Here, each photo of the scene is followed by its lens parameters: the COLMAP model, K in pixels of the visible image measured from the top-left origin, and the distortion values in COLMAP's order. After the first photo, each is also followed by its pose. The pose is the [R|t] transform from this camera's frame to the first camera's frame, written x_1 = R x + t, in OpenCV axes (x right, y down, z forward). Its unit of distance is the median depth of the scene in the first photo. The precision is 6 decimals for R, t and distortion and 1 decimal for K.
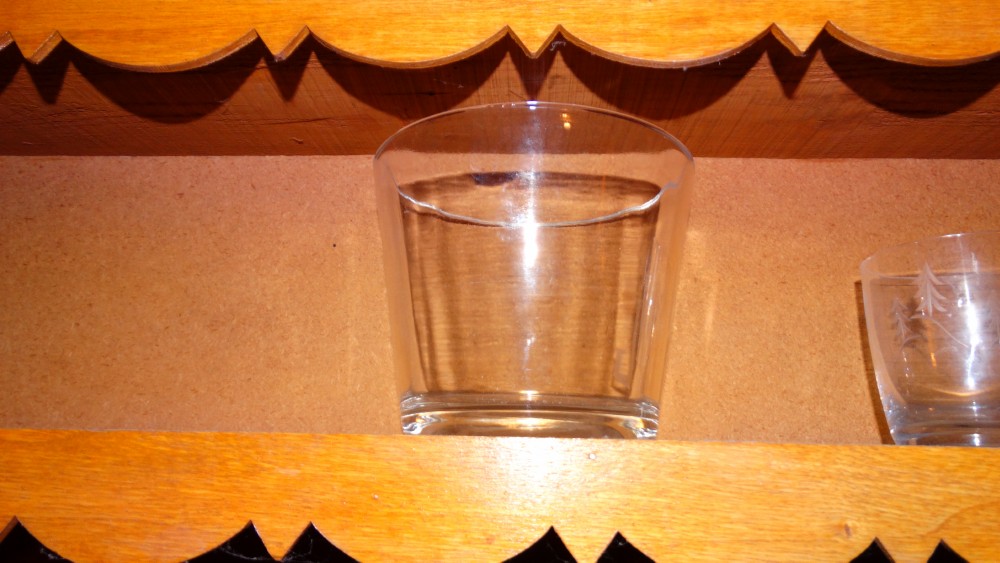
lens RADIAL K [[696.2, 0, 500.0], [0, 696.2, 281.5], [0, 0, 1]] dist [0.003191, 0.000051]
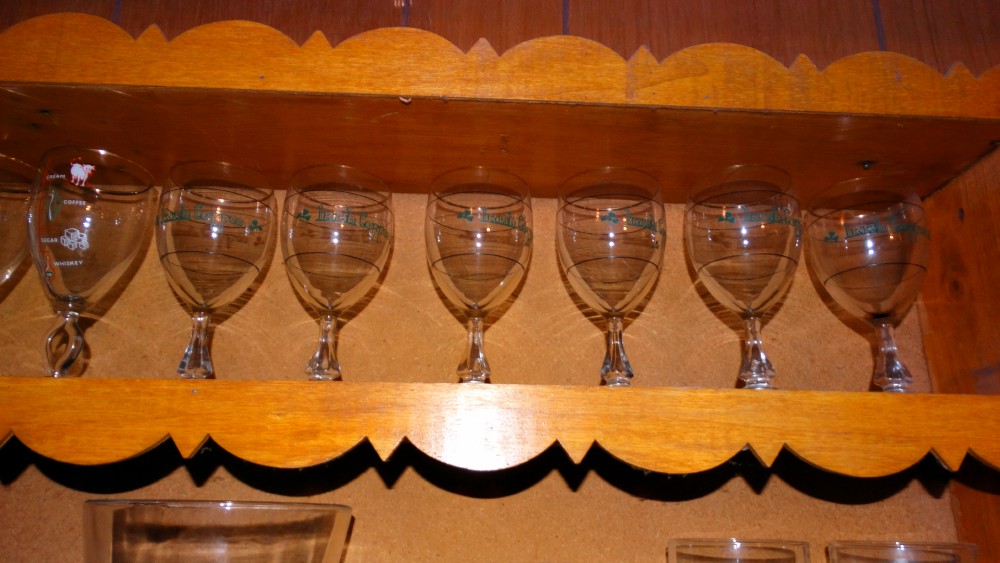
lens RADIAL K [[696.2, 0, 500.0], [0, 696.2, 281.5], [0, 0, 1]] dist [0.003191, 0.000051]
pose [[0.995836, 0.016831, 0.089594, 0.516148], [-0.009654, 0.996753, -0.079942, -0.555859], [-0.090649, 0.078745, 0.992765, -0.403642]]
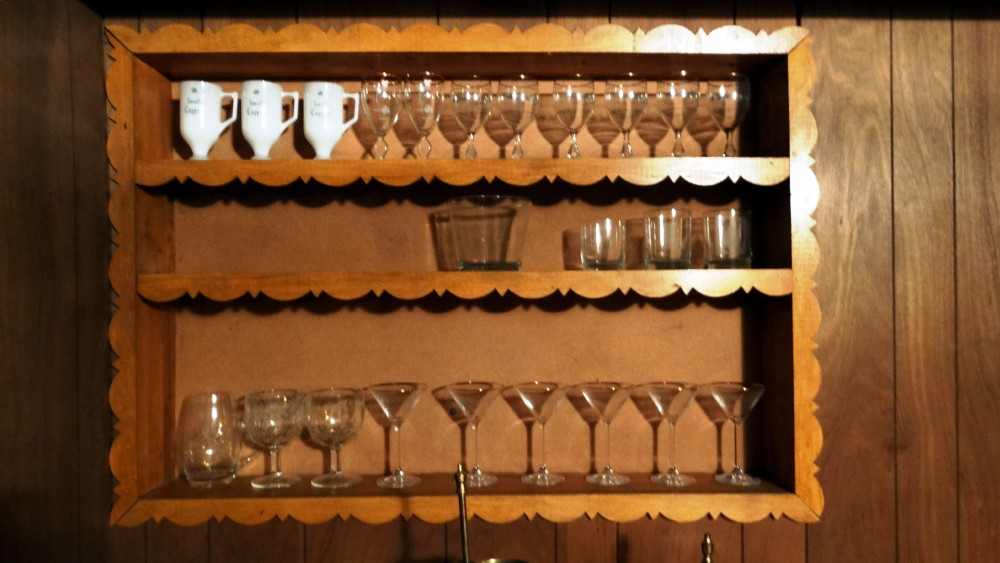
lens RADIAL K [[696.2, 0, 500.0], [0, 696.2, 281.5], [0, 0, 1]] dist [0.003191, 0.000051]
pose [[0.997446, -0.029172, 0.065193, -0.183713], [0.016064, 0.981026, 0.193210, -0.551038], [-0.069592, -0.191670, 0.978989, -3.247825]]
